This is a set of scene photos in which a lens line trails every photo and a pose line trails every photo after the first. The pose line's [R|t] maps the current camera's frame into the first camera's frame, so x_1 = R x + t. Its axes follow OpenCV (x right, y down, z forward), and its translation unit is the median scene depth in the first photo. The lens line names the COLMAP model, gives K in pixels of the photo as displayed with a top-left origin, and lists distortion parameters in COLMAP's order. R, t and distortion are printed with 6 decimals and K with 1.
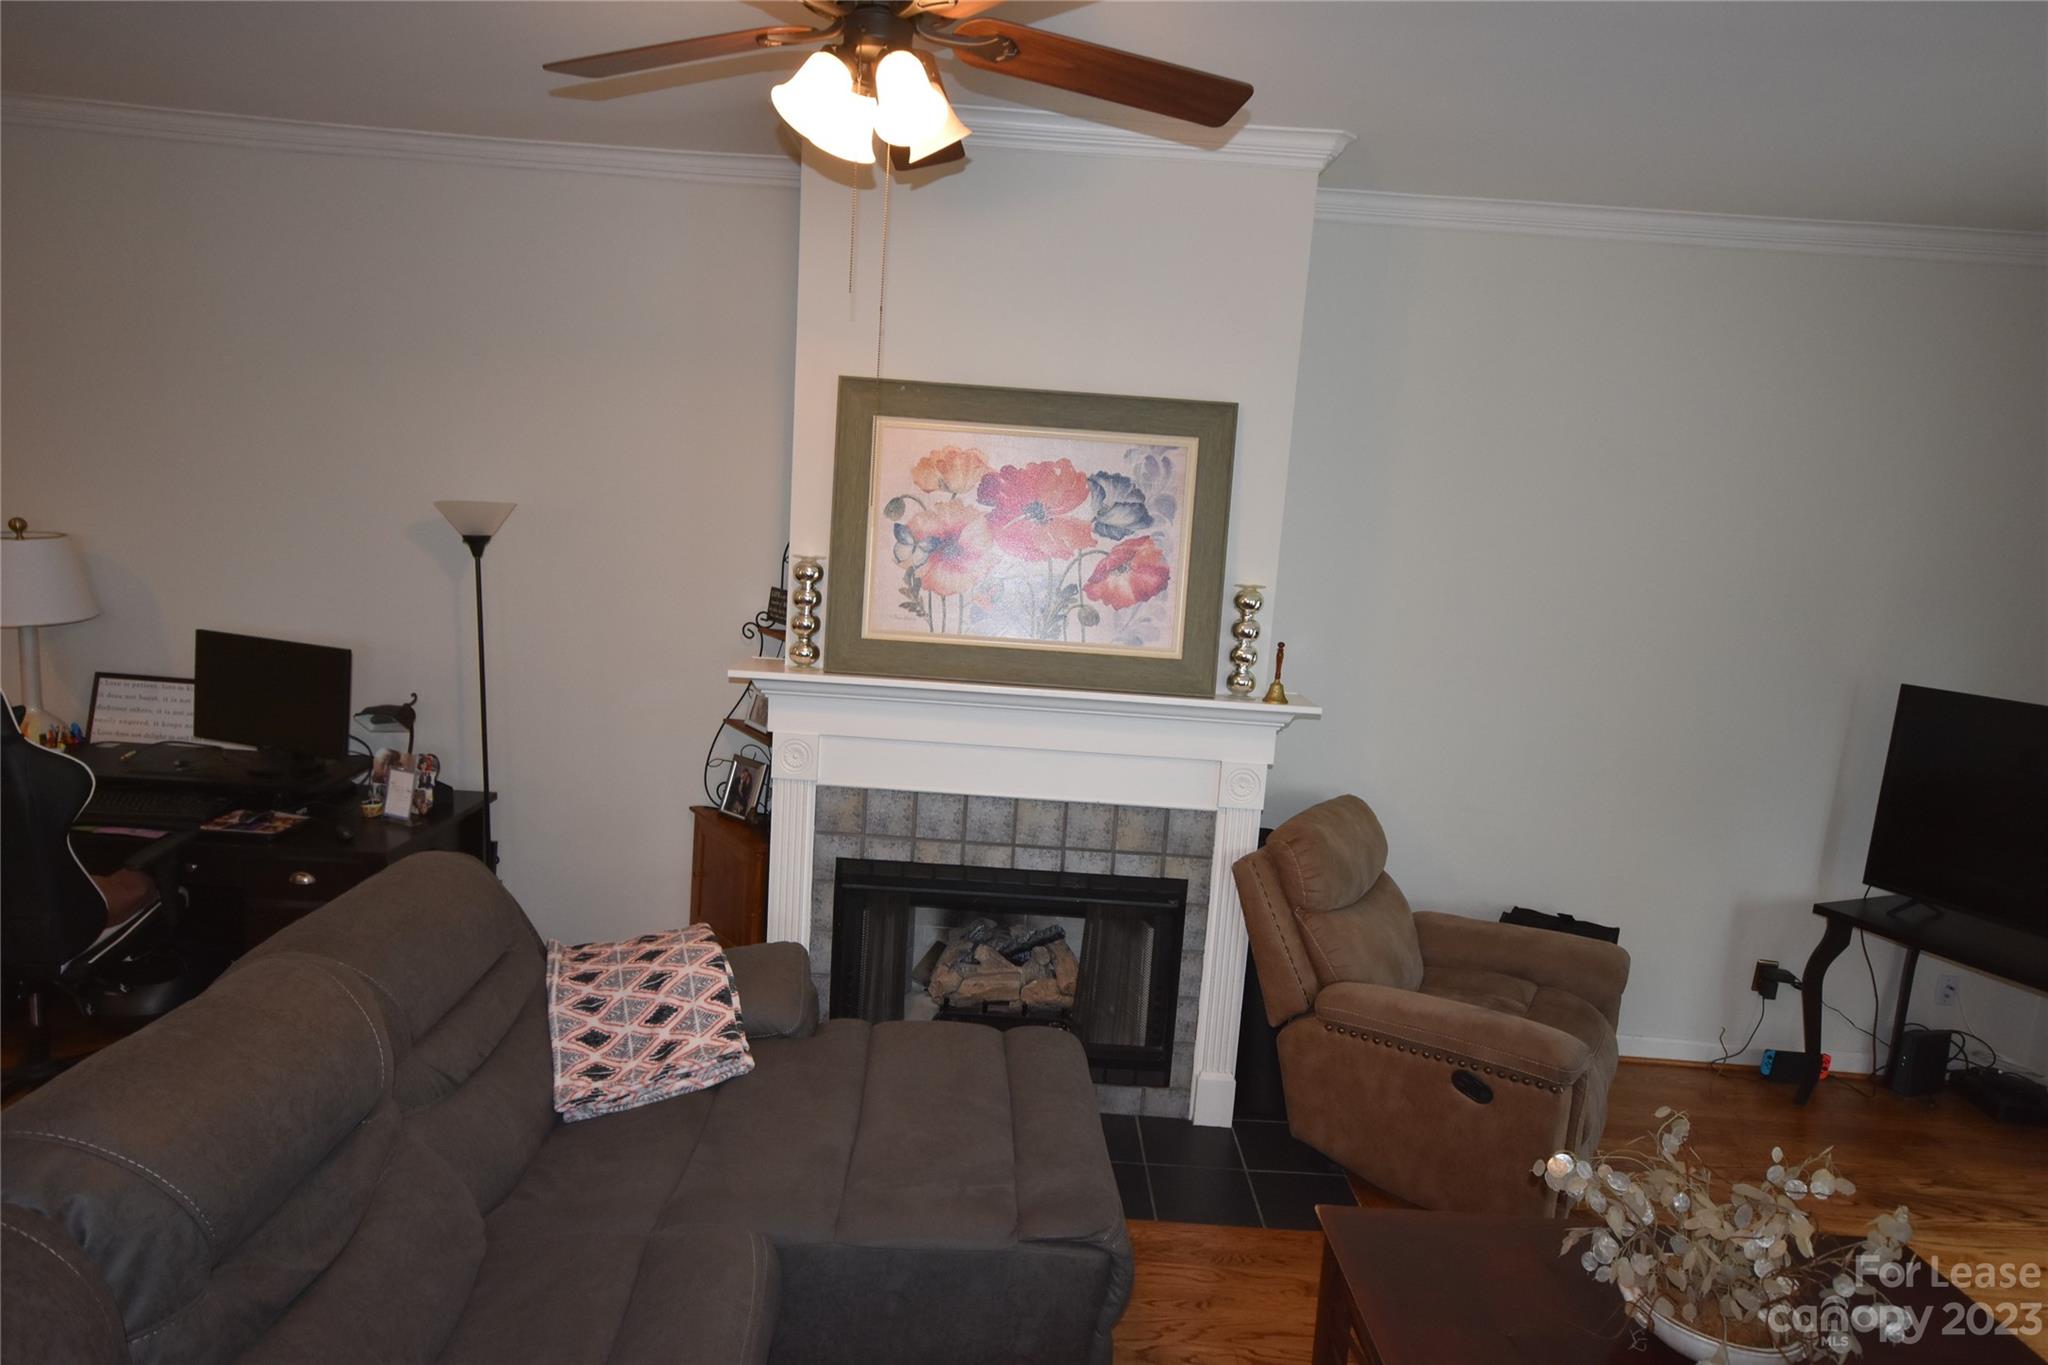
lens RADIAL K [[1202.6, 0, 1021.2], [0, 1202.6, 701.5], [0, 0, 1]] dist [0.017949, 0.003783]
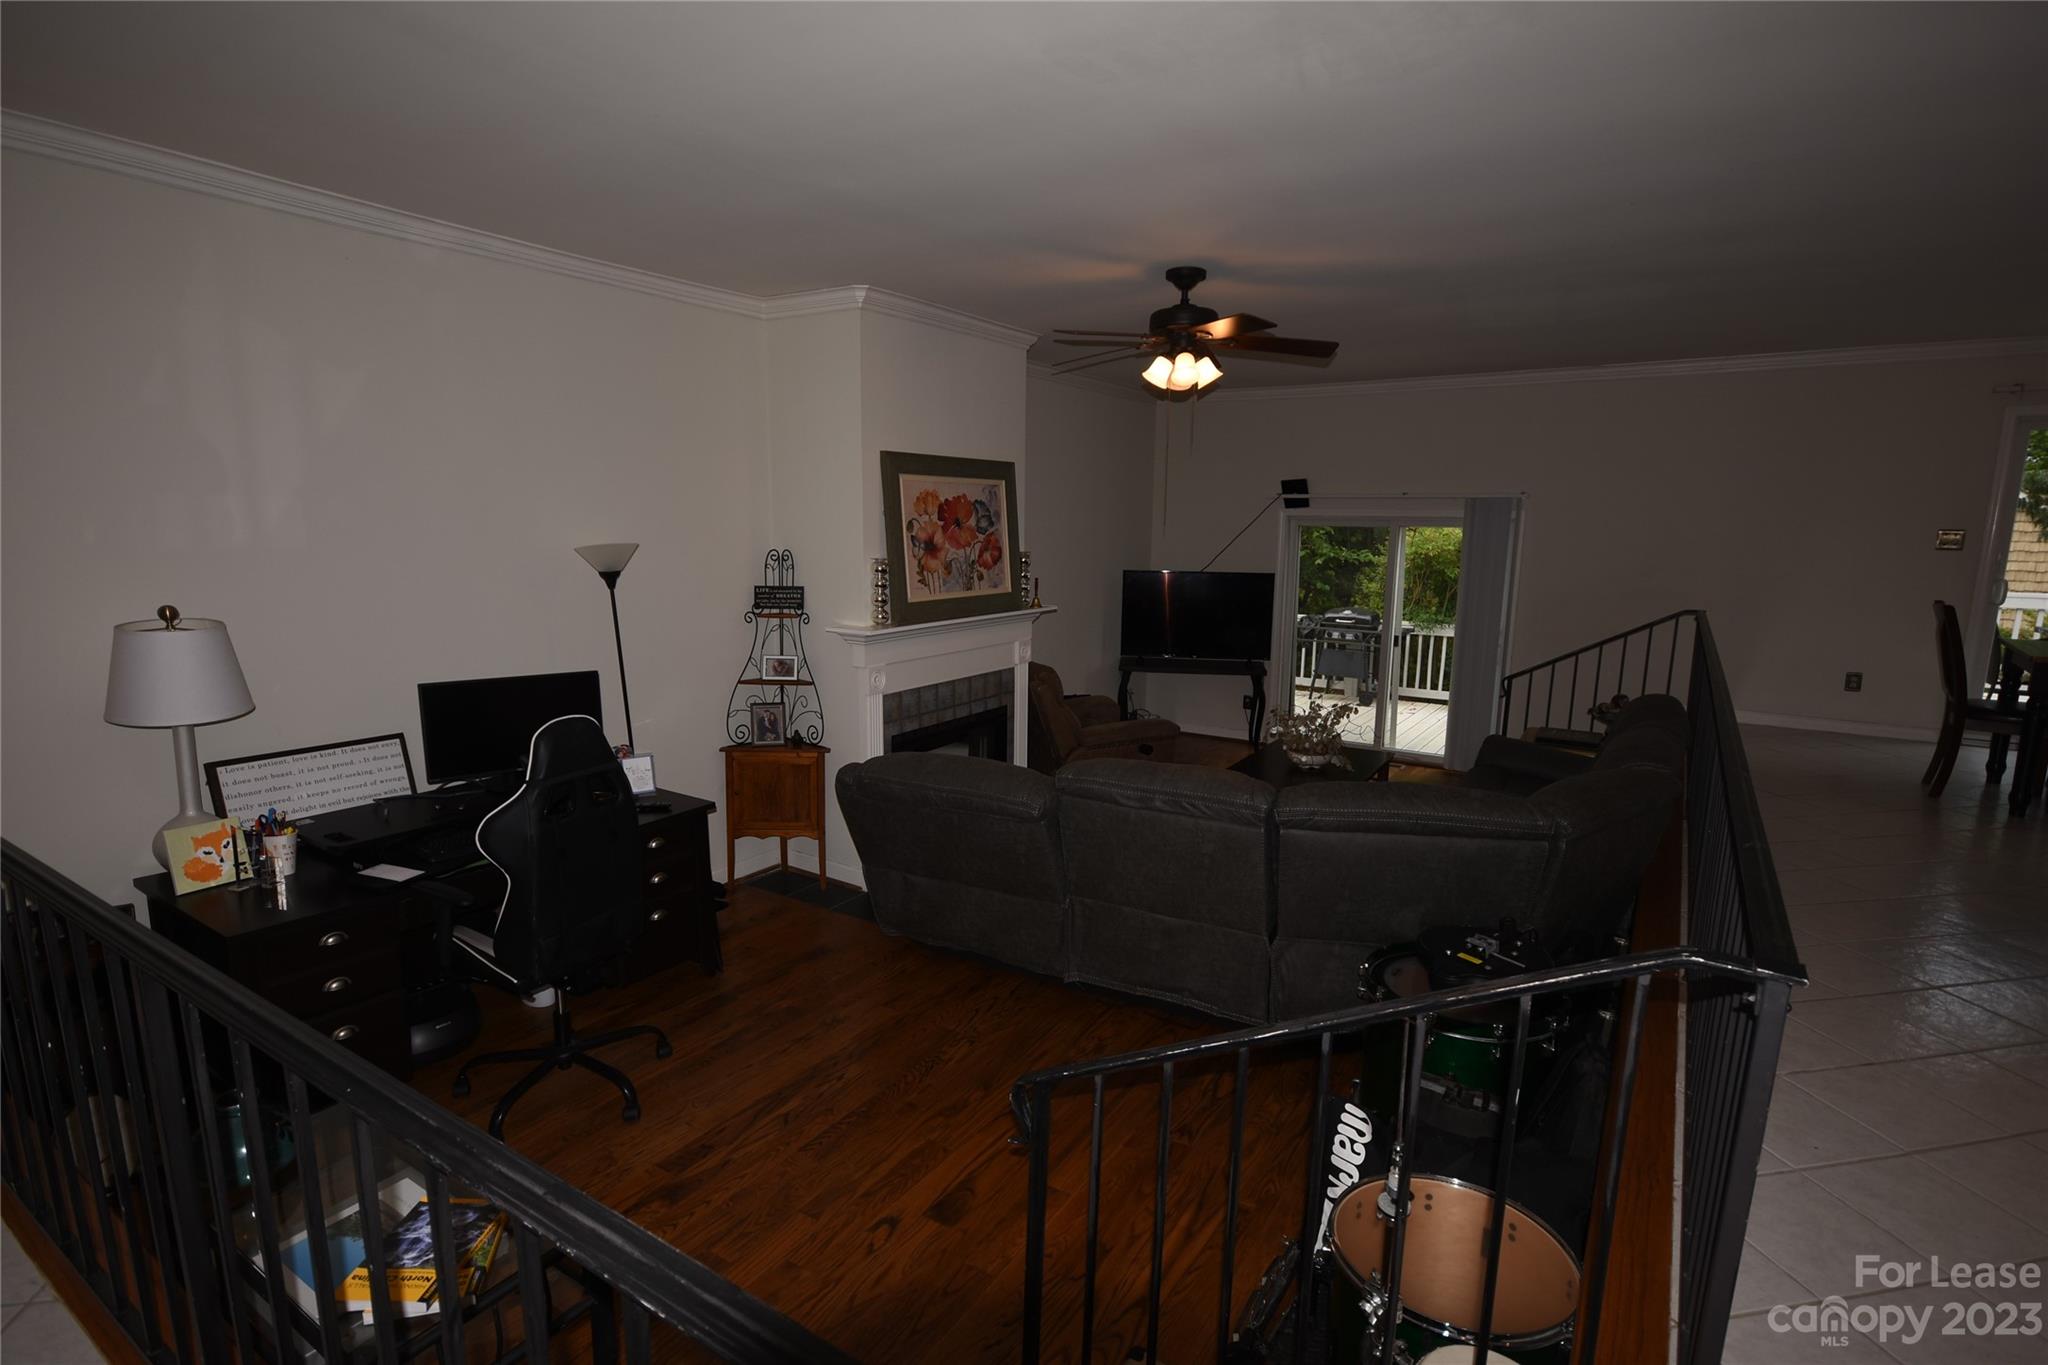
lens RADIAL K [[995.4, 0, 1023.7], [0, 995.4, 701.3], [0, 0, 1]] dist [0.012650, -0.000562]
pose [[0.547624, -0.212781, 0.809217, -1.229237], [0.164317, 0.975641, 0.145343, -0.095091], [-0.820431, 0.053374, 0.569248, 0.052903]]
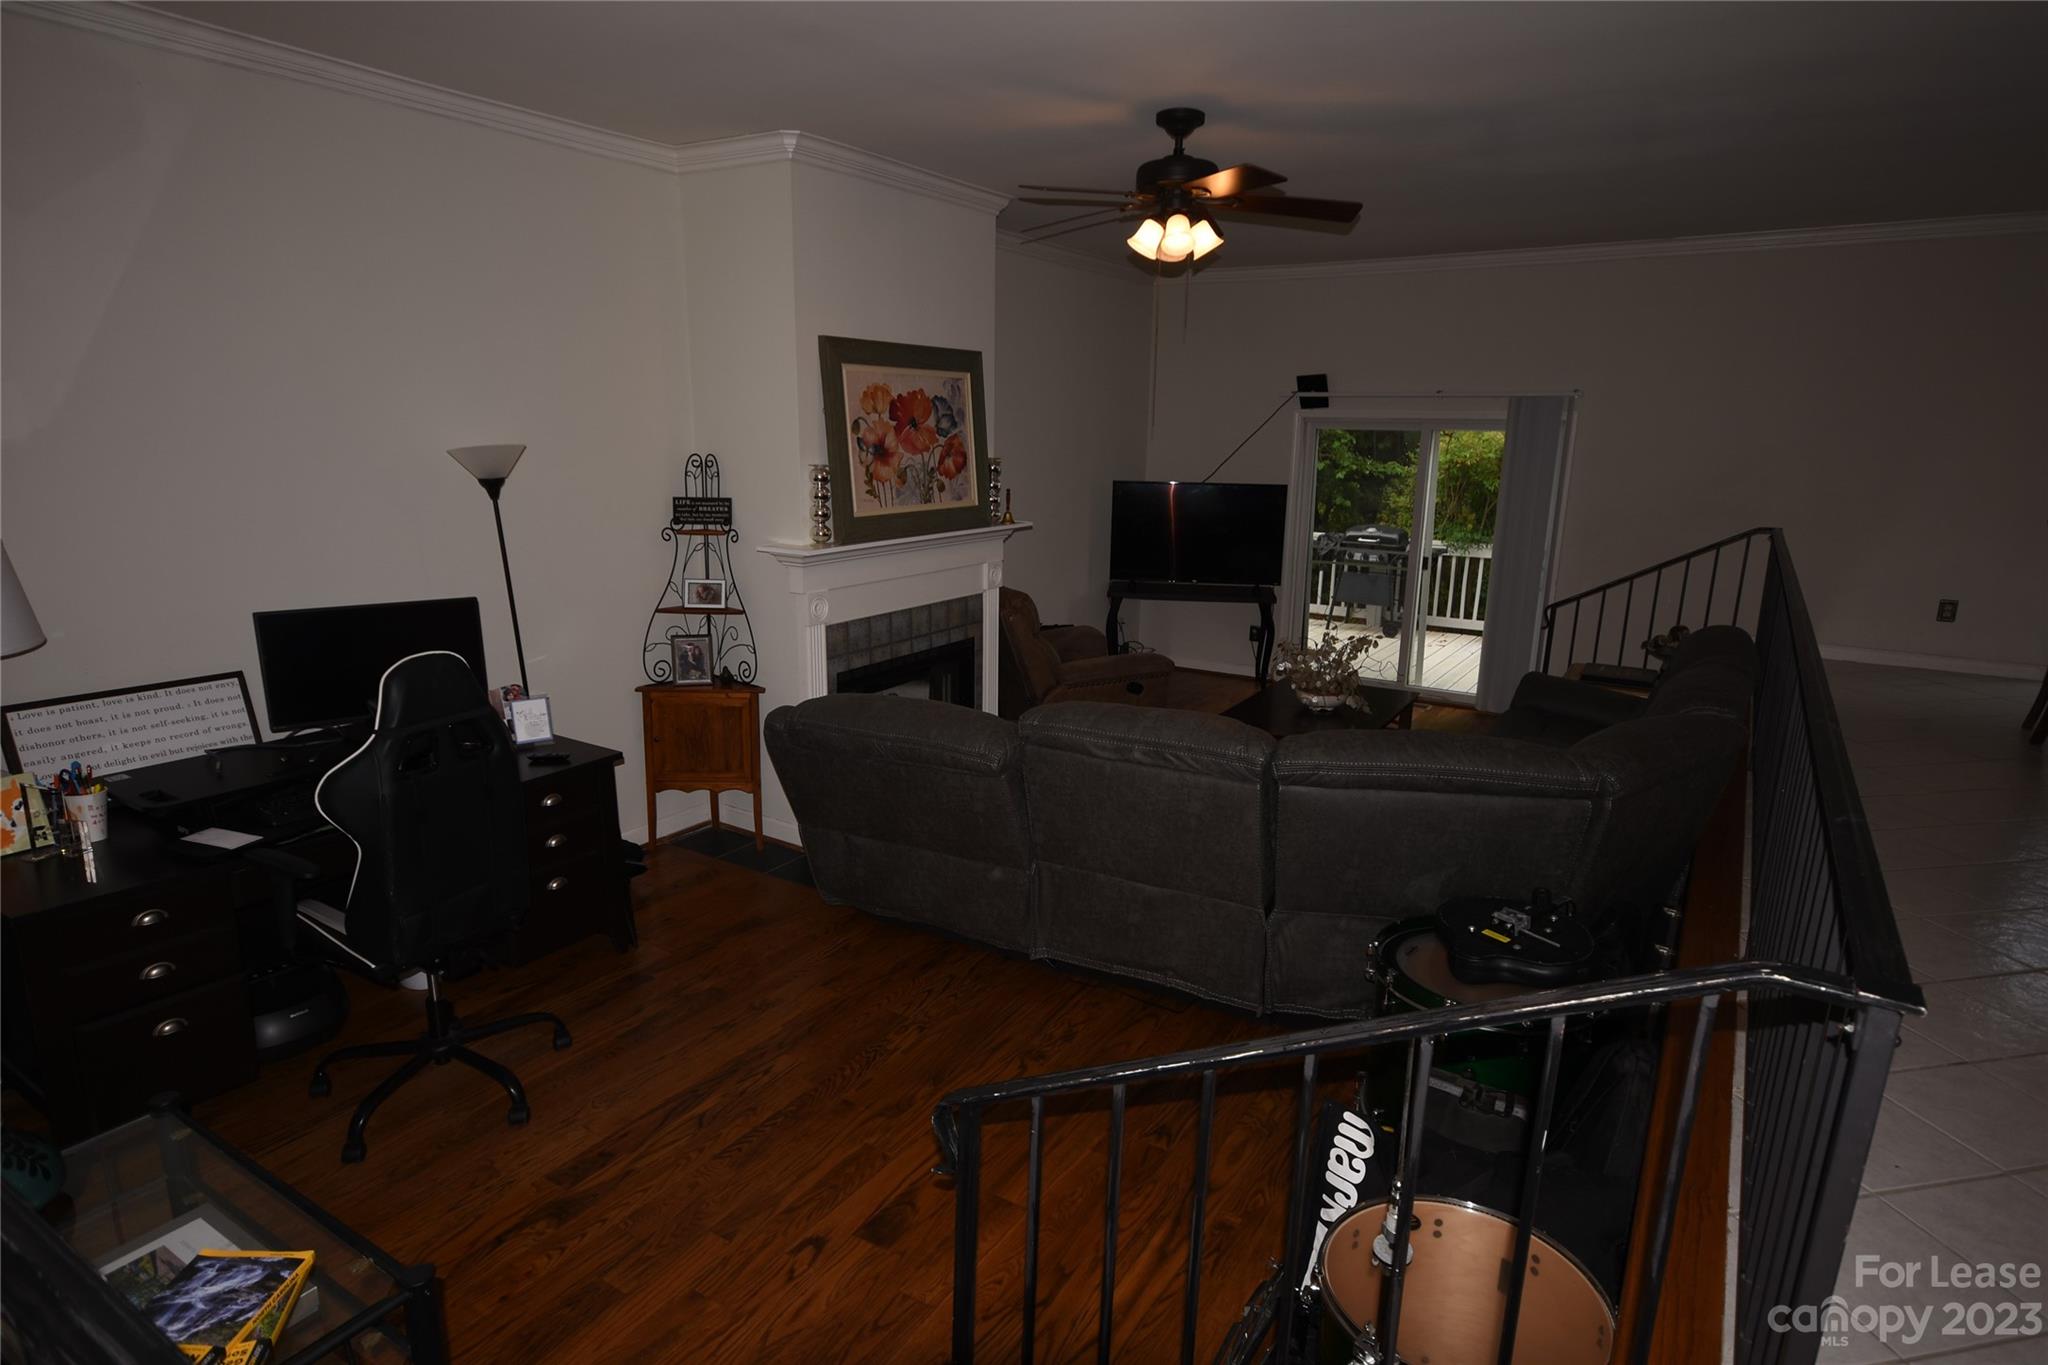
lens RADIAL K [[1111.7, 0, 1023.8], [0, 1111.7, 700.9], [0, 0, 1]] dist [0.018197, 0.000499]
pose [[0.538921, -0.263297, 0.800149, -1.170569], [0.161783, 0.964563, 0.208435, -0.086375], [-0.826674, 0.017120, 0.562420, 0.061033]]
